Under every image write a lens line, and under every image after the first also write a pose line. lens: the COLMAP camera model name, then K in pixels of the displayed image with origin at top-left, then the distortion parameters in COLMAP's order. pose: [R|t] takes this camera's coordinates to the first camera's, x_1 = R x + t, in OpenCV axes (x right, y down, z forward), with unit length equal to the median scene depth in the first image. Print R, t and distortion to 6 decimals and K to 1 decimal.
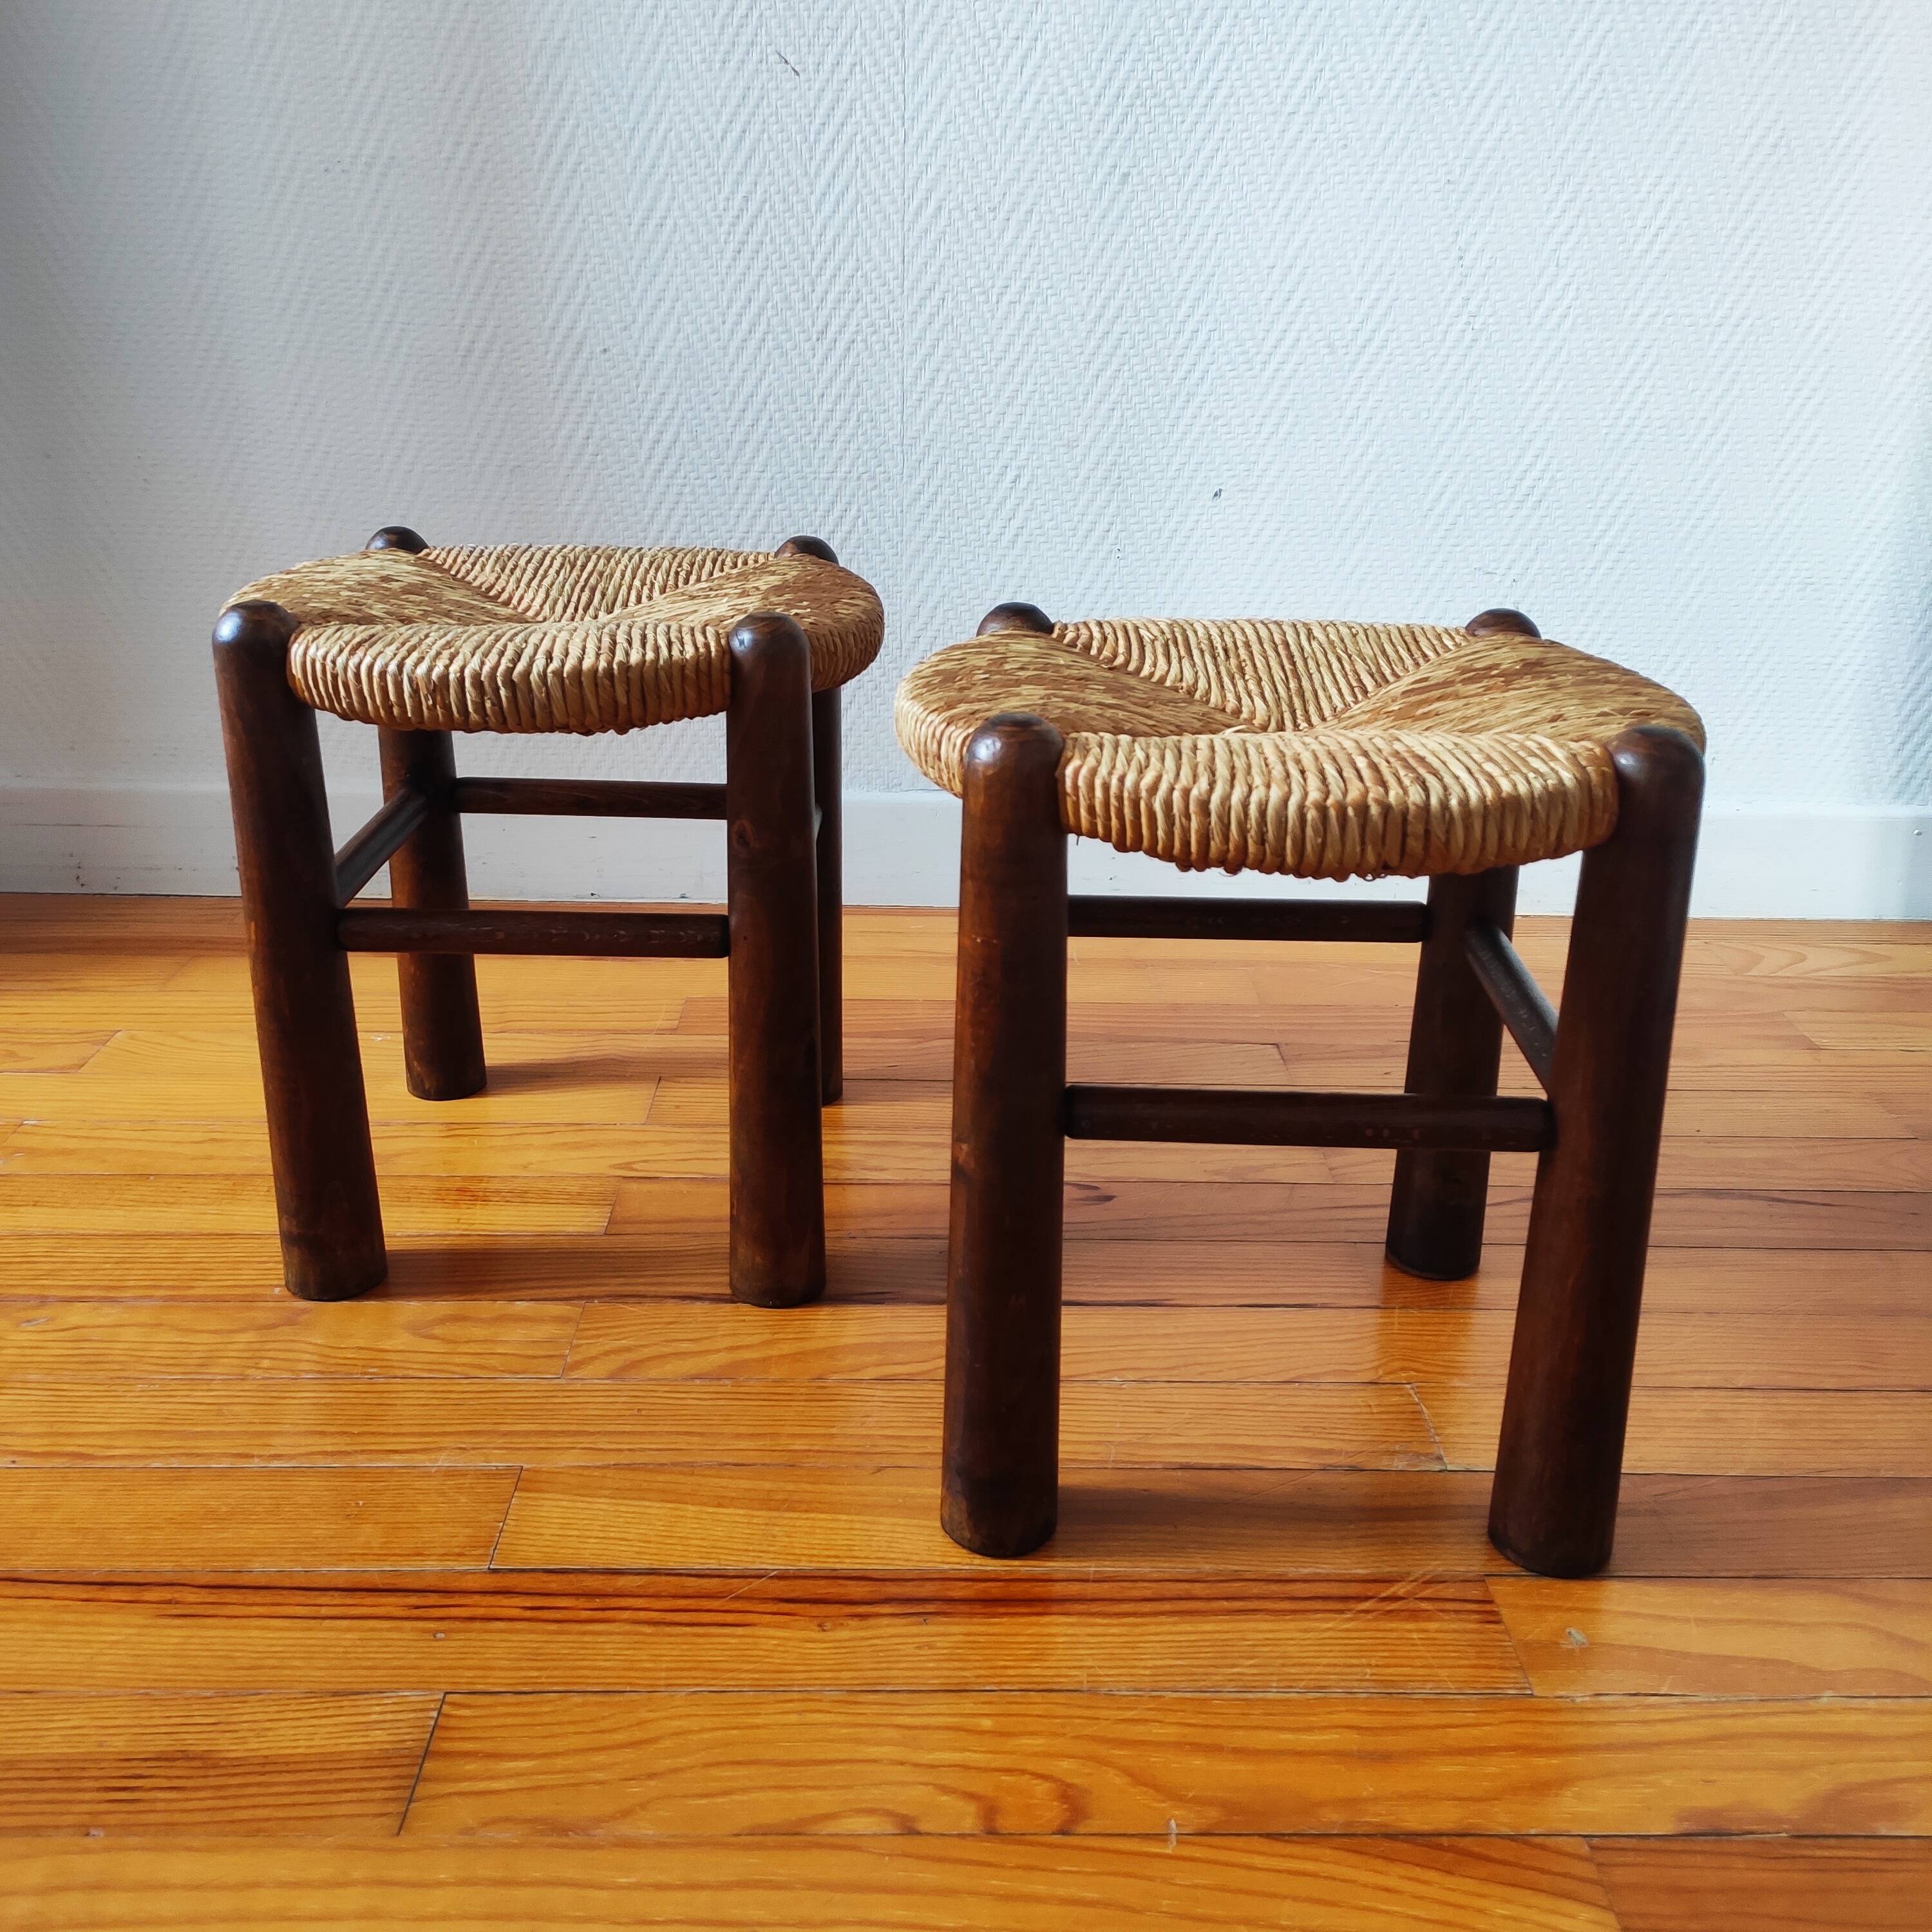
lens RADIAL K [[1873.4, 0, 962.9], [0, 1873.4, 955.9], [0, 0, 1]] dist [0.081498, -0.054215]
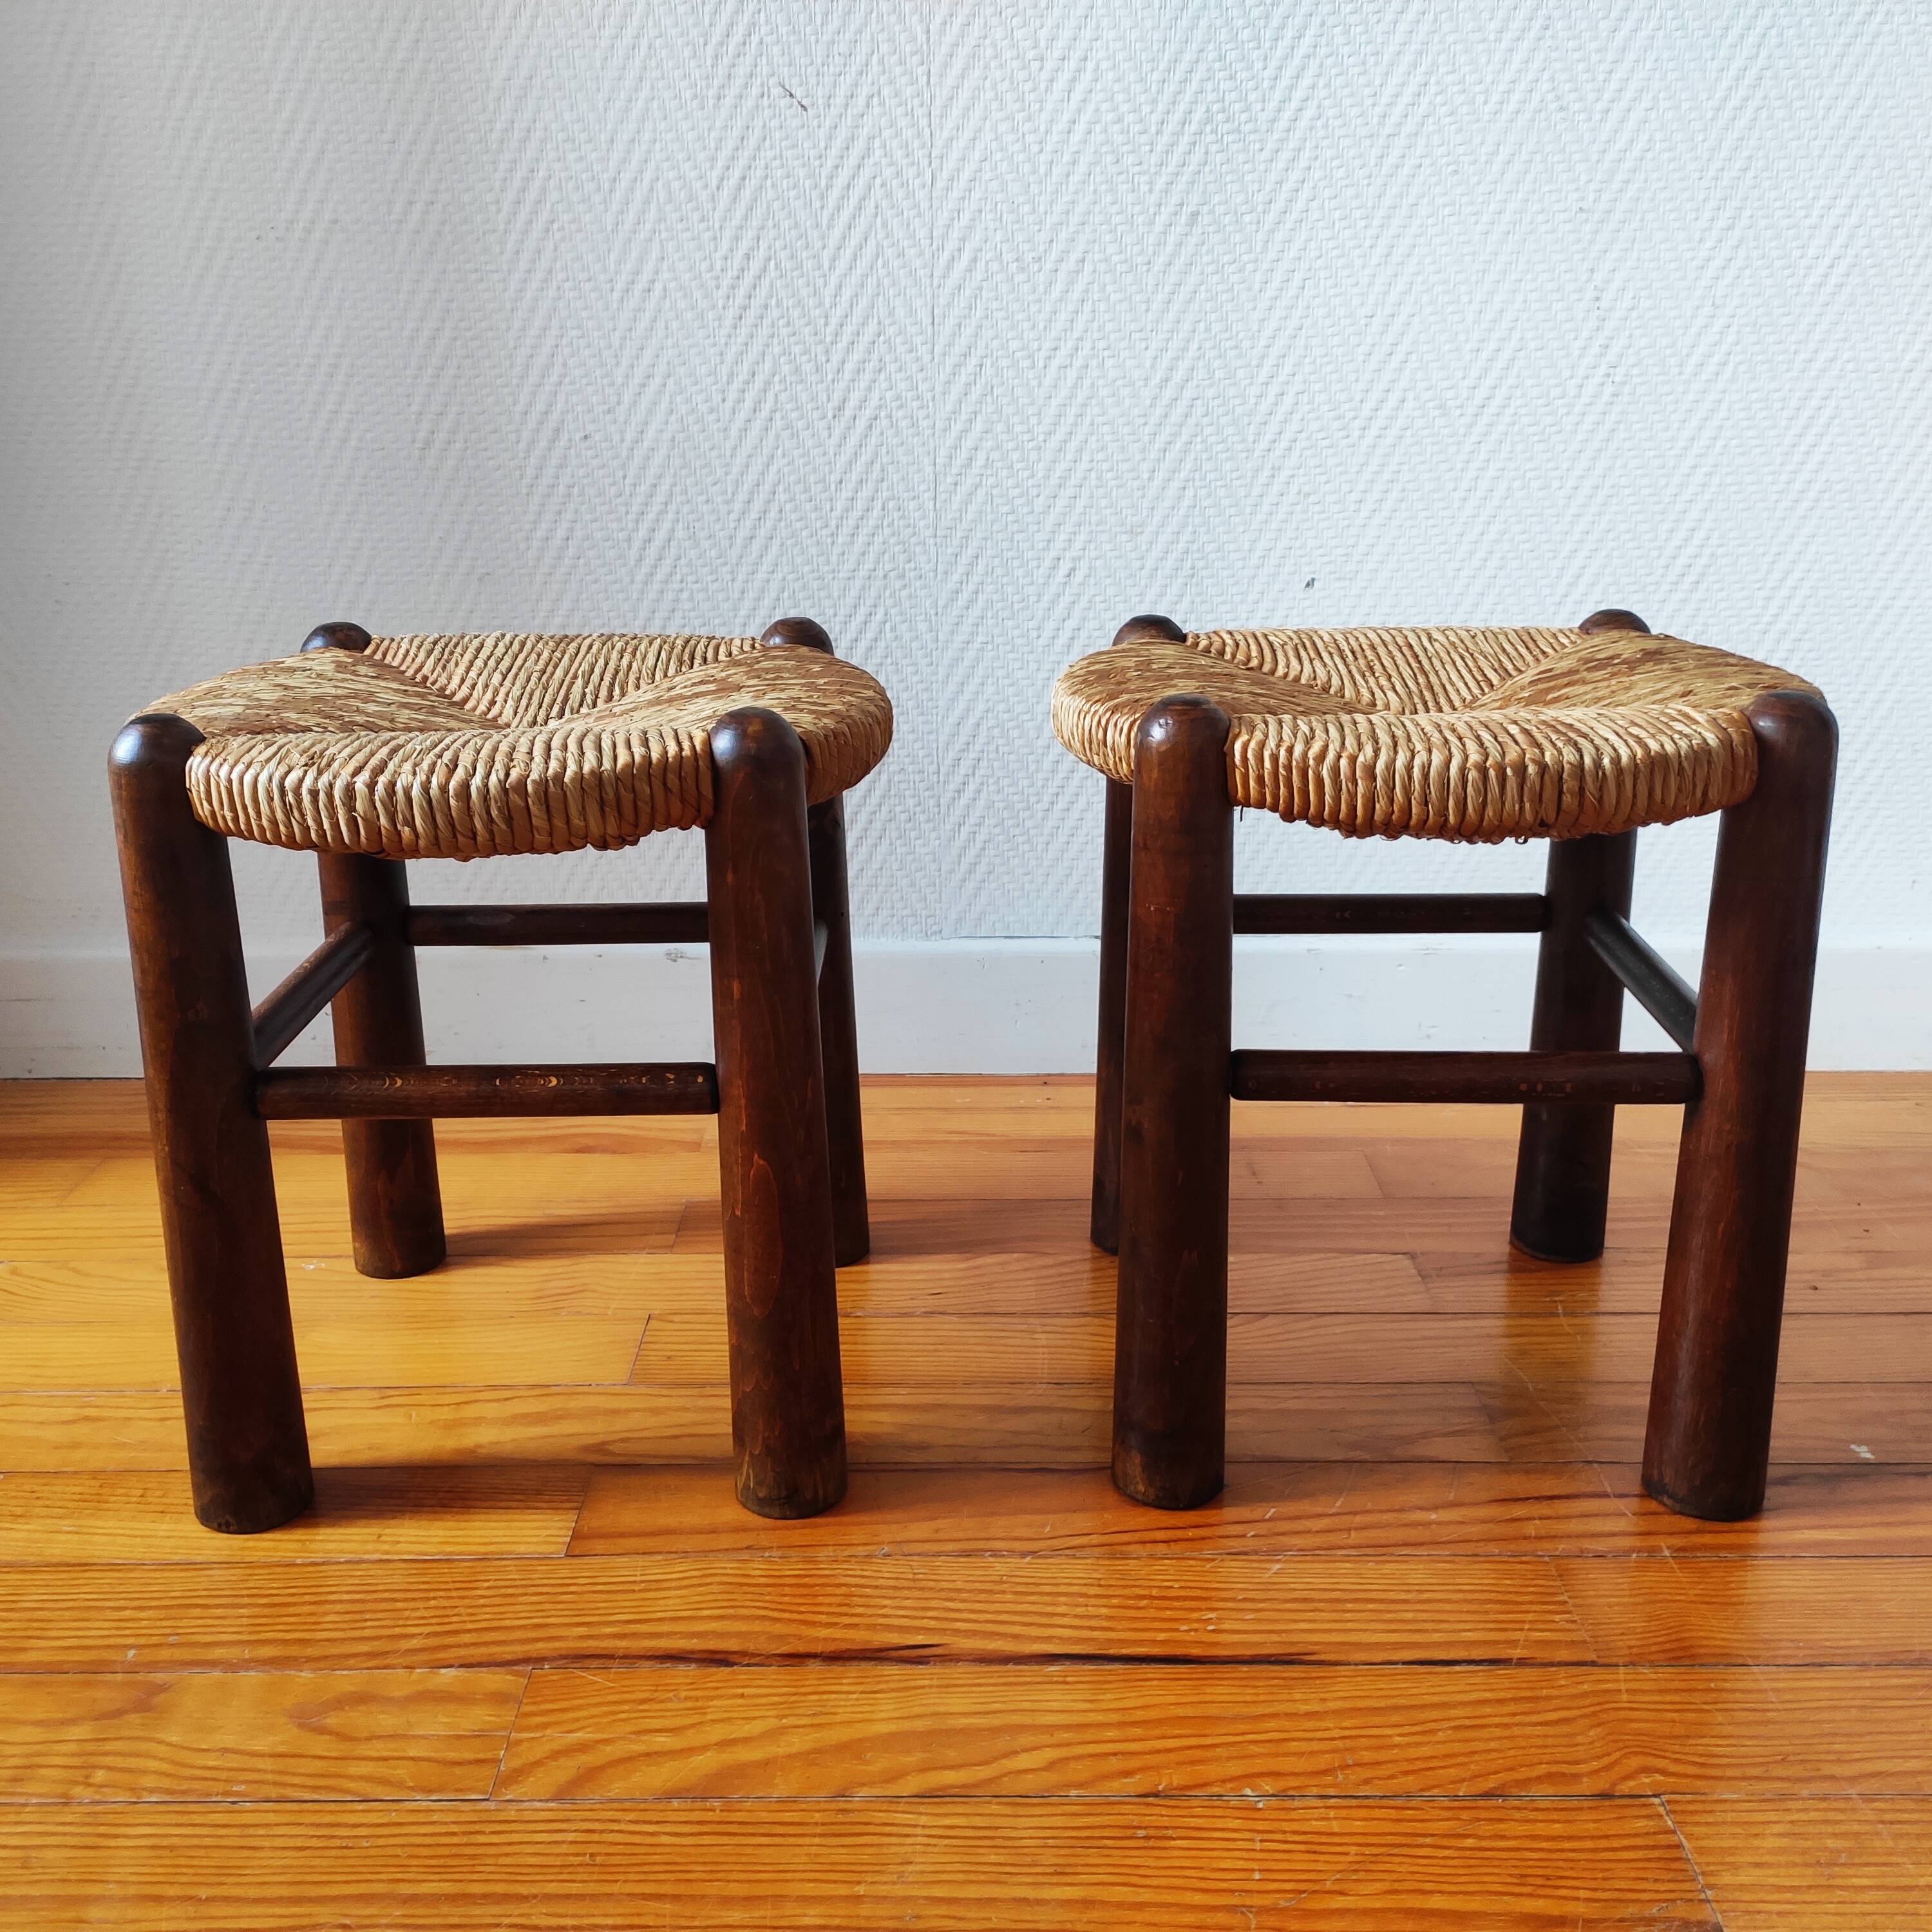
lens RADIAL K [[1885.9, 0, 956.3], [0, 1885.9, 958.8], [0, 0, 1]] dist [0.097991, -0.116415]
pose [[0.999396, -0.020098, -0.028366, -0.002661], [0.018761, 0.998736, -0.046640, -0.042764], [0.029267, 0.046080, 0.998509, 0.162634]]
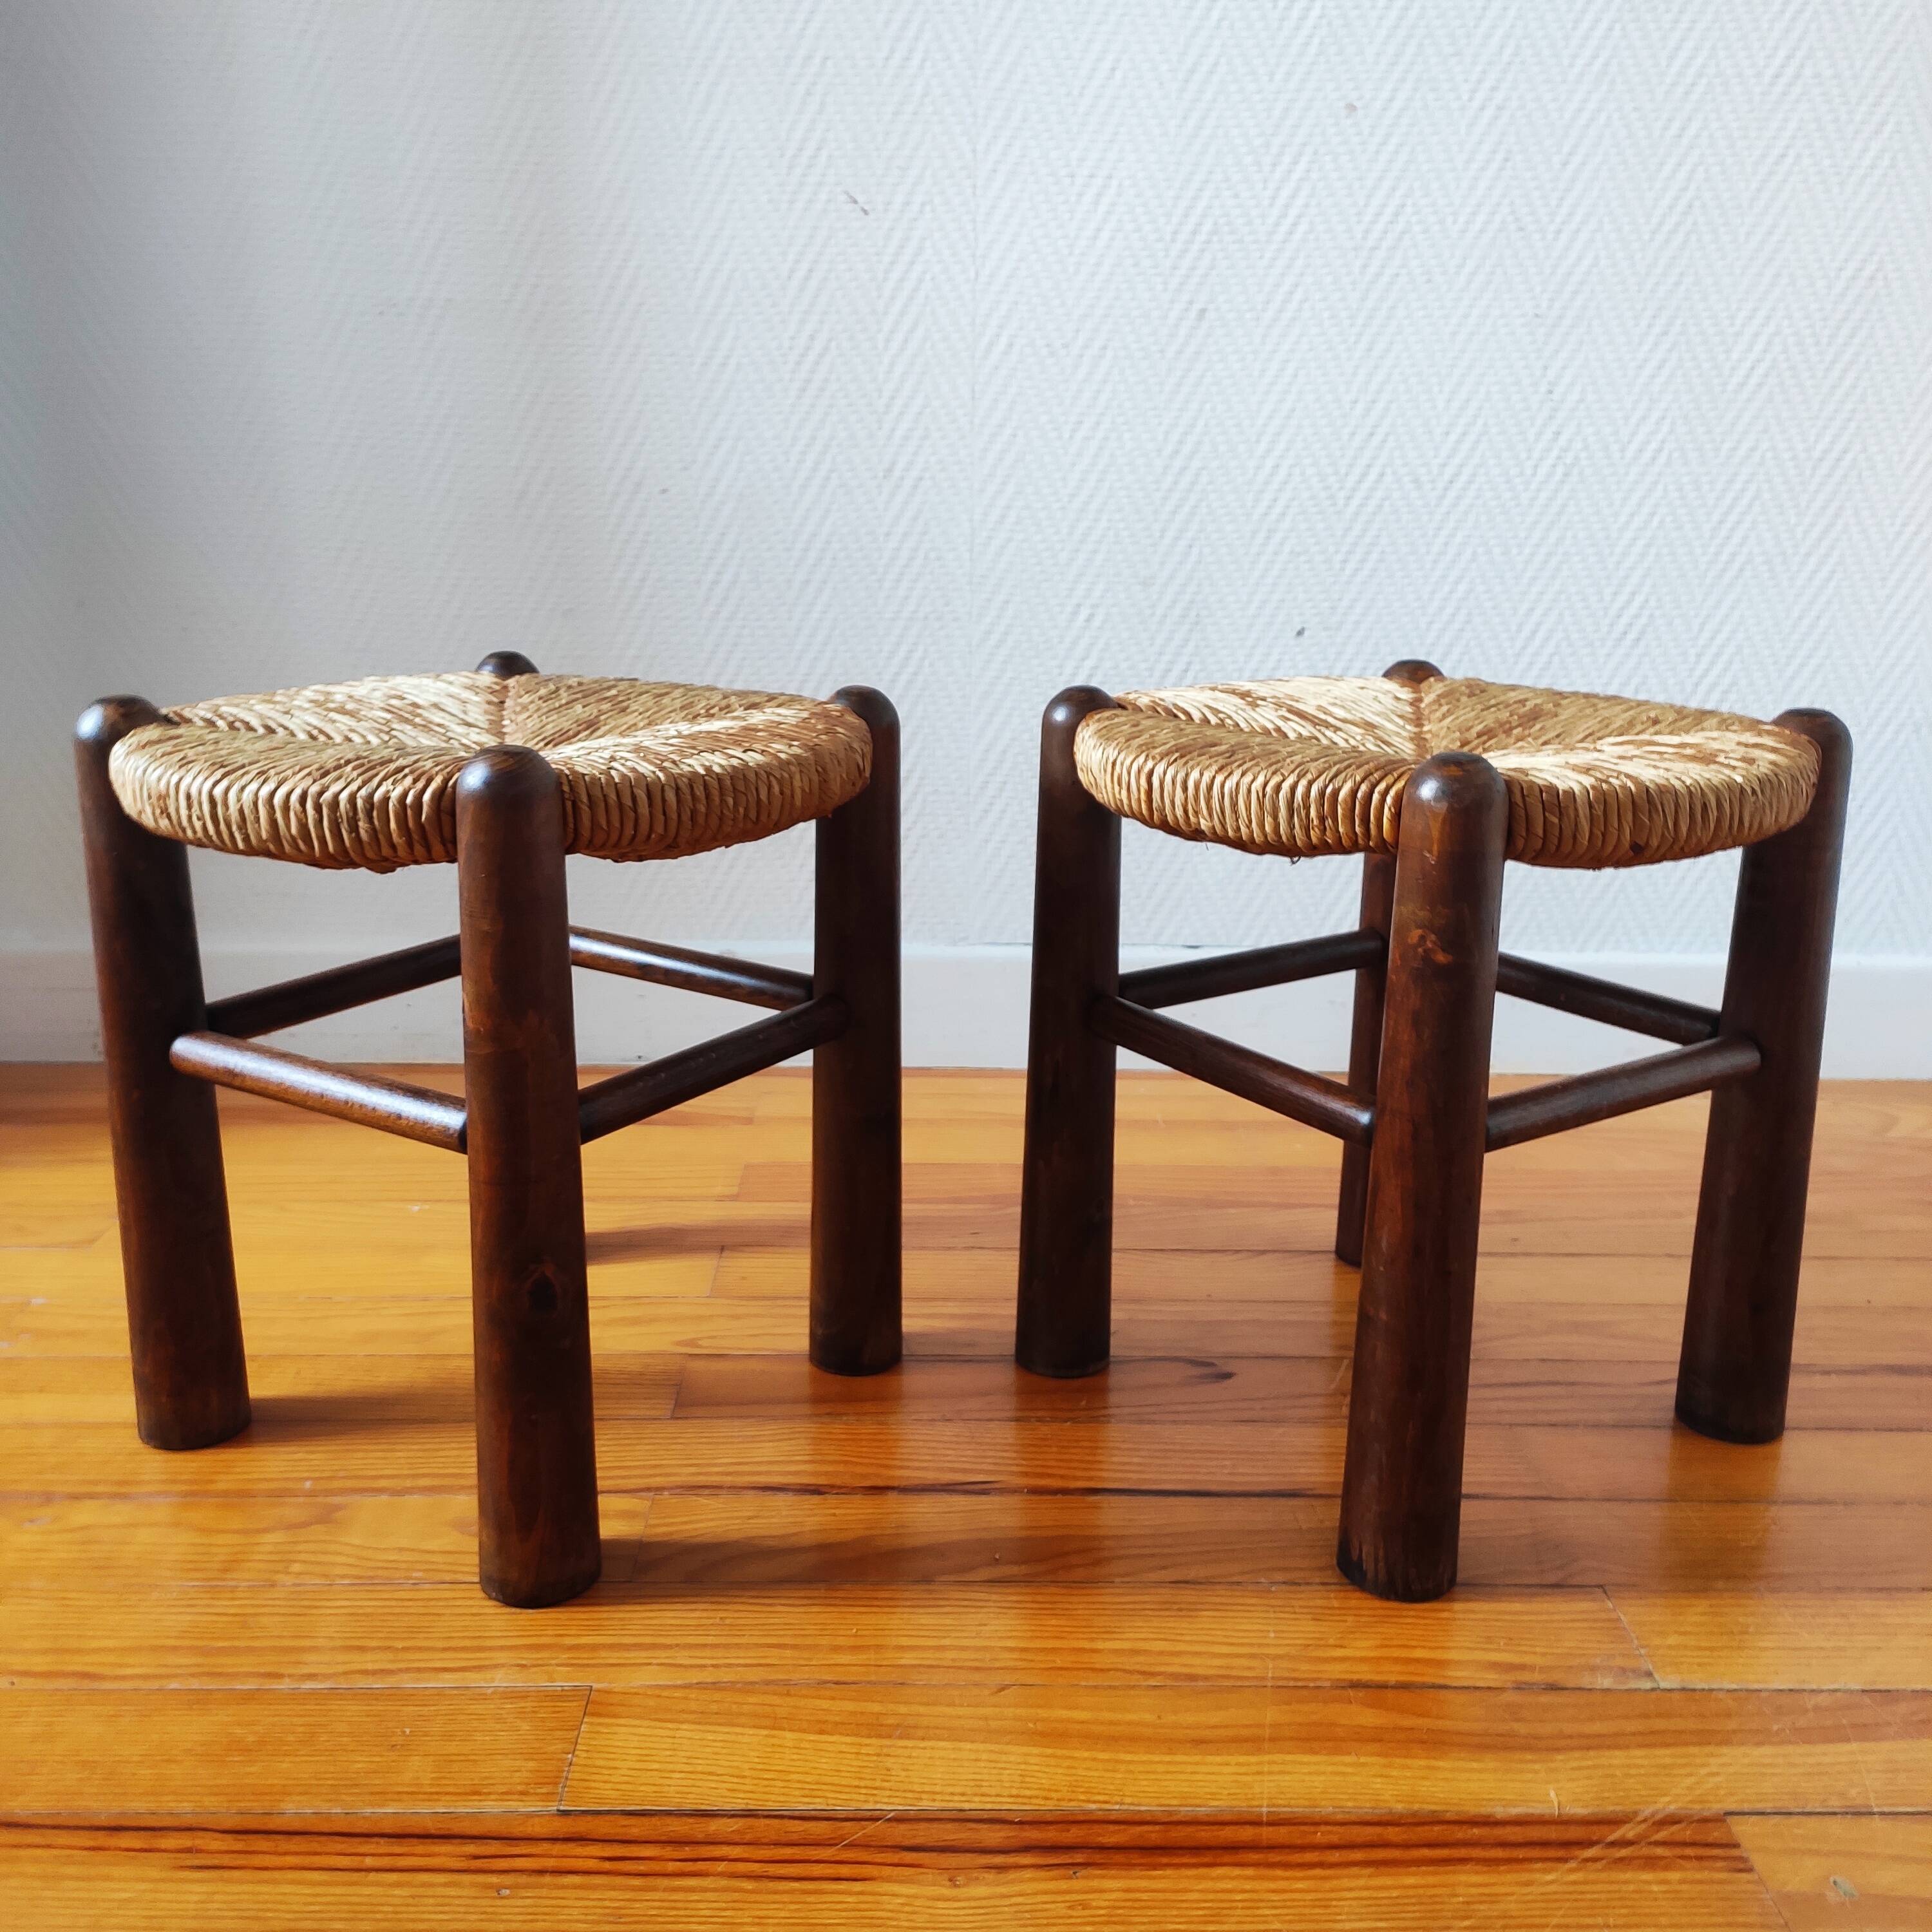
lens RADIAL K [[1899.2, 0, 963.7], [0, 1899.2, 966.2], [0, 0, 1]] dist [0.035445, 0.013080]
pose [[0.999975, -0.006318, -0.003106, -0.035550], [0.005983, 0.995149, -0.098200, 0.017742], [0.003711, 0.098179, 0.995162, 0.059906]]
